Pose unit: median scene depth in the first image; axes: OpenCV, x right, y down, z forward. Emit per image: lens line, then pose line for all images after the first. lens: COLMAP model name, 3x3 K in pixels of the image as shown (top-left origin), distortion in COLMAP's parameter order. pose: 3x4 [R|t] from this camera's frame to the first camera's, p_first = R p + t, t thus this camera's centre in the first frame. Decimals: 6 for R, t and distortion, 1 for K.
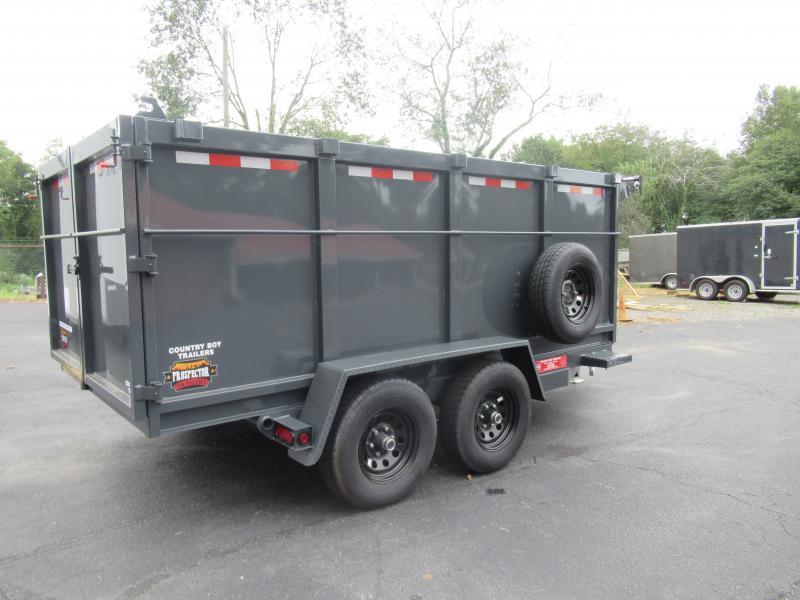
lens RADIAL K [[593.2, 0, 400.0], [0, 593.2, 300.0], [0, 0, 1]] dist [-0.013077, 0.004449]
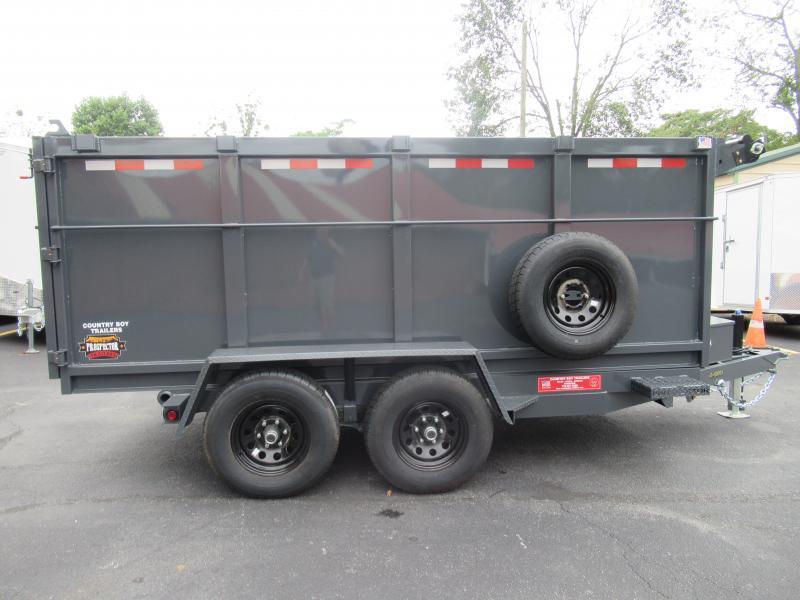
lens RADIAL K [[595.3, 0, 400.0], [0, 595.3, 300.0], [0, 0, 1]] dist [-0.010299, 0.002574]
pose [[0.838969, 0.048151, -0.542045, 0.129982], [-0.042294, 0.998834, 0.023266, -0.003686], [0.542534, 0.003406, 0.840027, 0.051940]]
